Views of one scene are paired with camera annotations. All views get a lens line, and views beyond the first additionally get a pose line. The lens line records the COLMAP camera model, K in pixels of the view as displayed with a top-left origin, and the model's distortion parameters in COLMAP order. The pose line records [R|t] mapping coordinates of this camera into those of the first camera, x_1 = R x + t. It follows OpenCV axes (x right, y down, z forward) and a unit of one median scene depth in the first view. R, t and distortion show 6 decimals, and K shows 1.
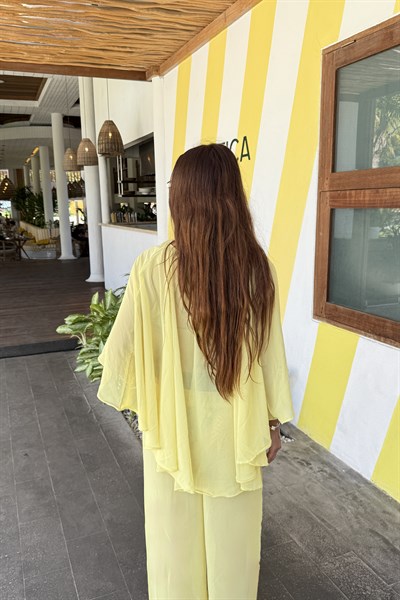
lens RADIAL K [[518.8, 0, 179.5], [0, 518.8, 326.0], [0, 0, 1]] dist [0.043881, -0.094307]
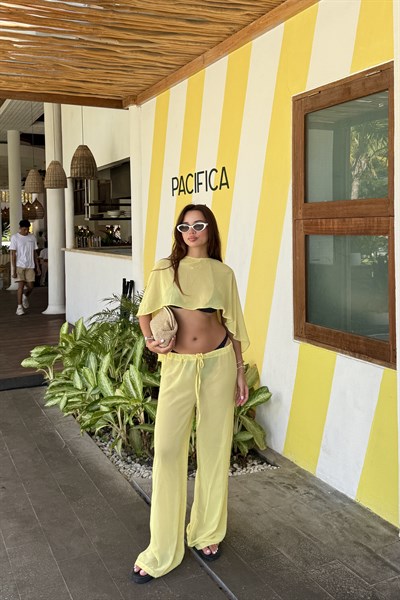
lens RADIAL K [[626.8, 0, 197.8], [0, 626.8, 300.1], [0, 0, 1]] dist [-0.003753, 0.000000]
pose [[0.995891, -0.007437, 0.090251, -0.042017], [0.017591, 0.993525, -0.112248, 0.042501], [-0.088832, 0.113374, 0.989573, -0.209926]]
